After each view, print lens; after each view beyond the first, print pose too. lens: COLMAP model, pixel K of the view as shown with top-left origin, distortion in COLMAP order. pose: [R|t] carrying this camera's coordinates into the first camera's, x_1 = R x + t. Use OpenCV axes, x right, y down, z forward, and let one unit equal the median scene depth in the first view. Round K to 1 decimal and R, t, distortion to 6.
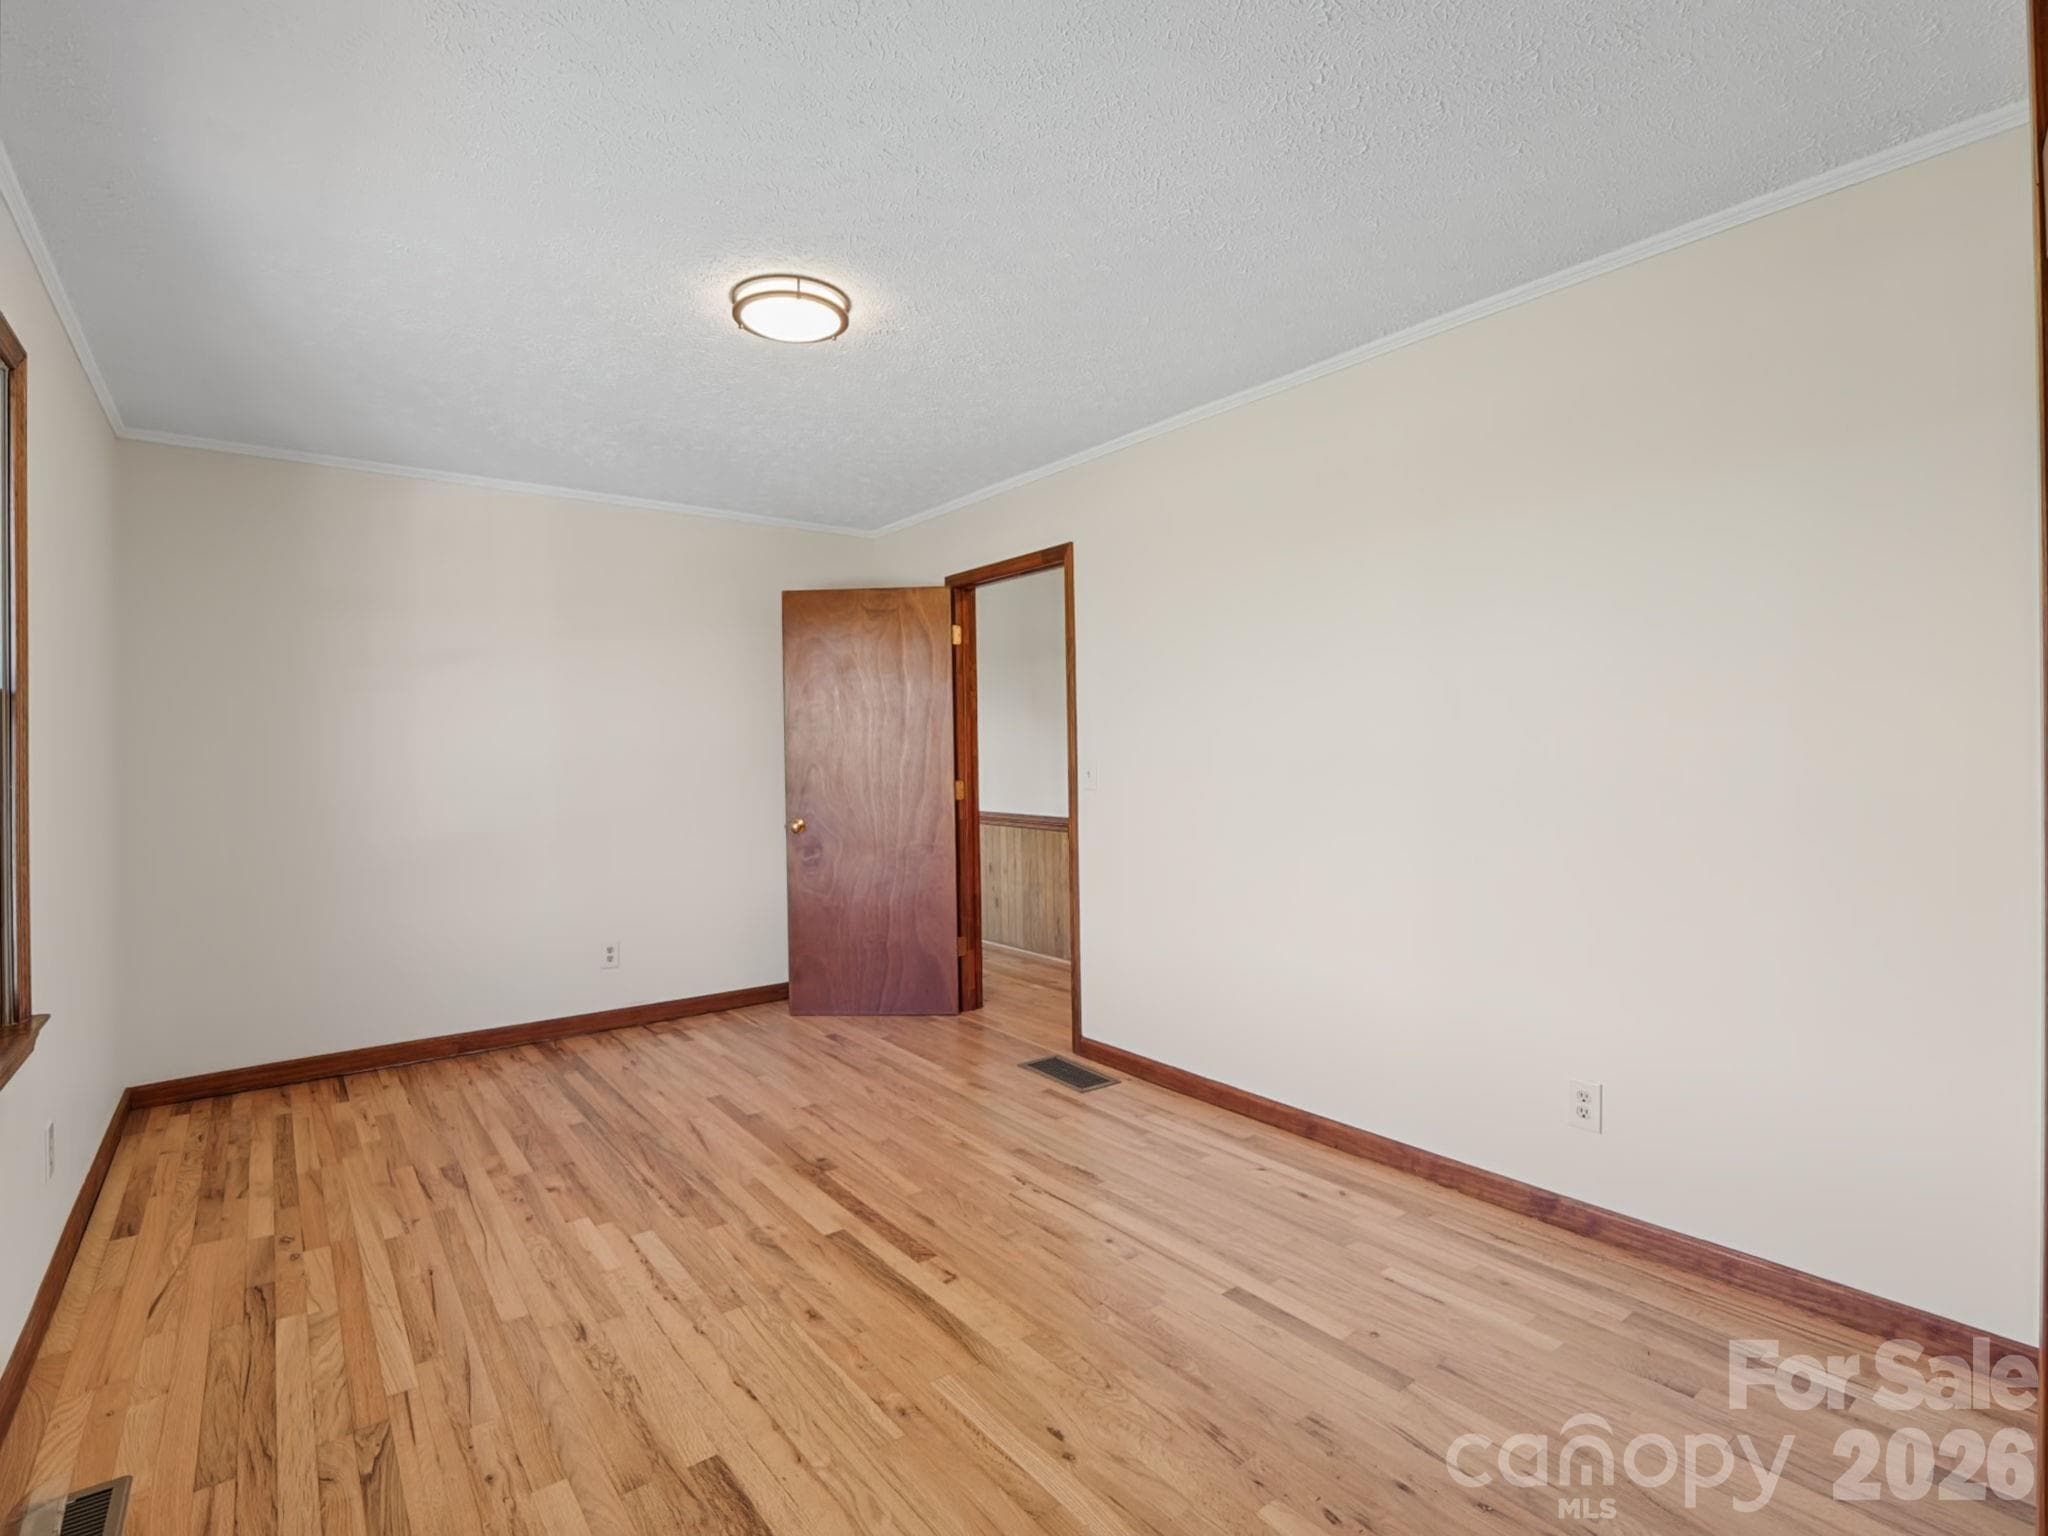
lens RADIAL K [[985.5, 0, 1013.5], [0, 985.5, 749.8], [0, 0, 1]] dist [-0.000994, -0.007847]
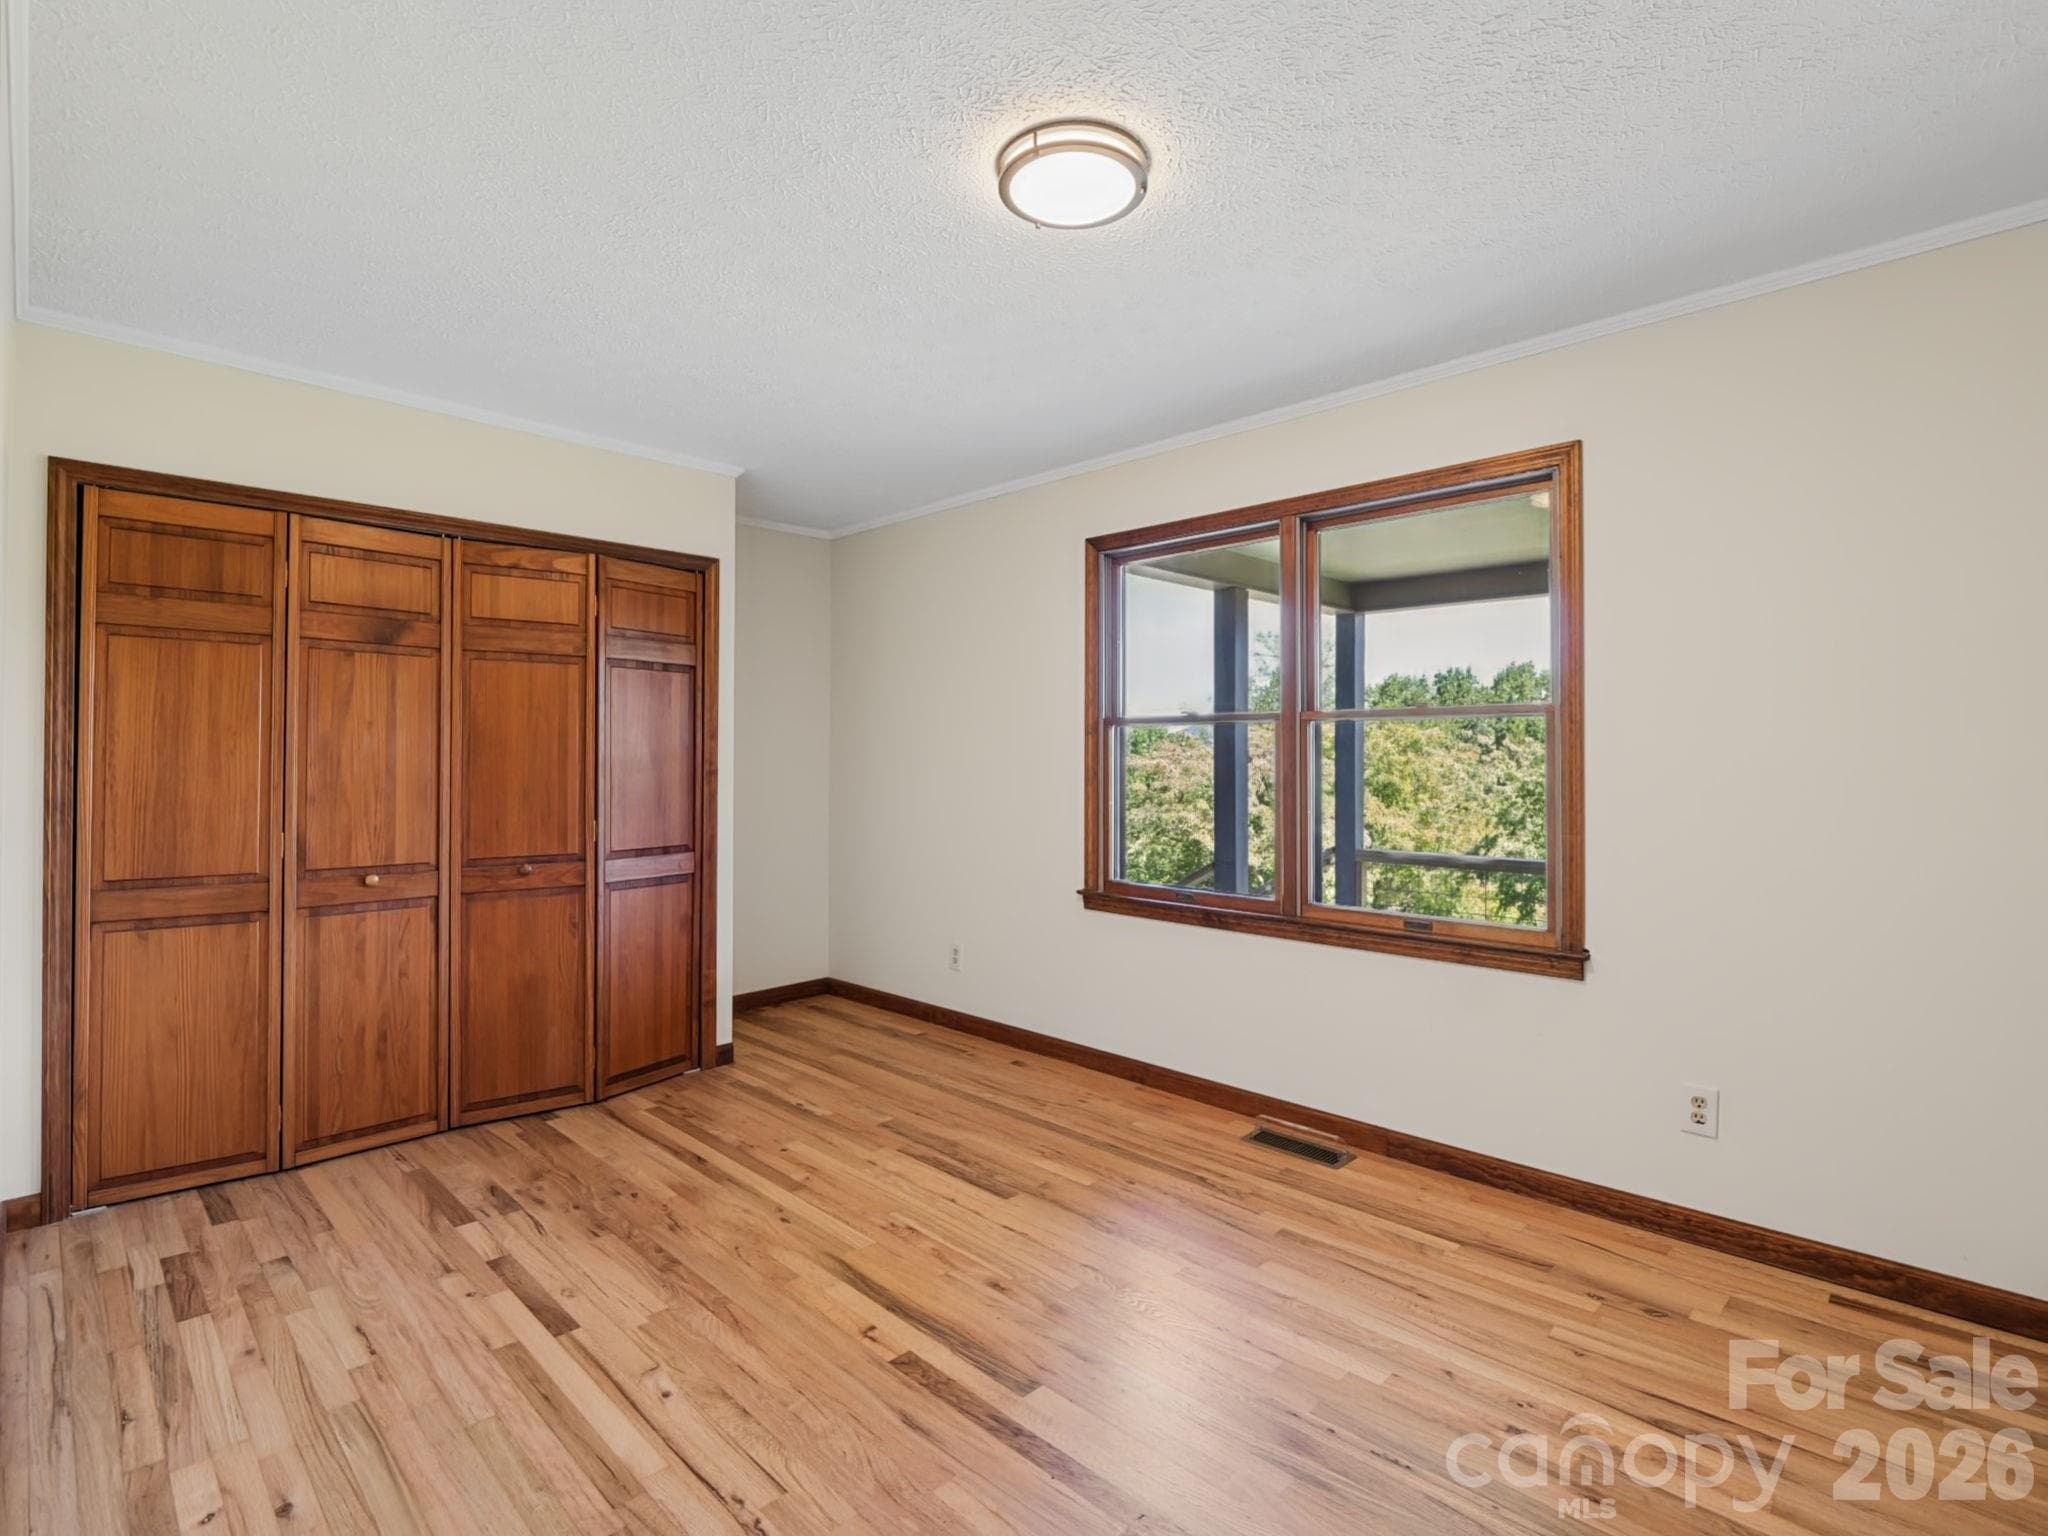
lens RADIAL K [[985.5, 0, 1013.5], [0, 985.5, 749.8], [0, 0, 1]] dist [-0.000994, -0.007847]
pose [[-0.990405, 0.010946, -0.137762, -0.077217], [0.012512, 0.999867, -0.010503, 0.008012], [0.137629, -0.012126, -0.990410, 1.936730]]
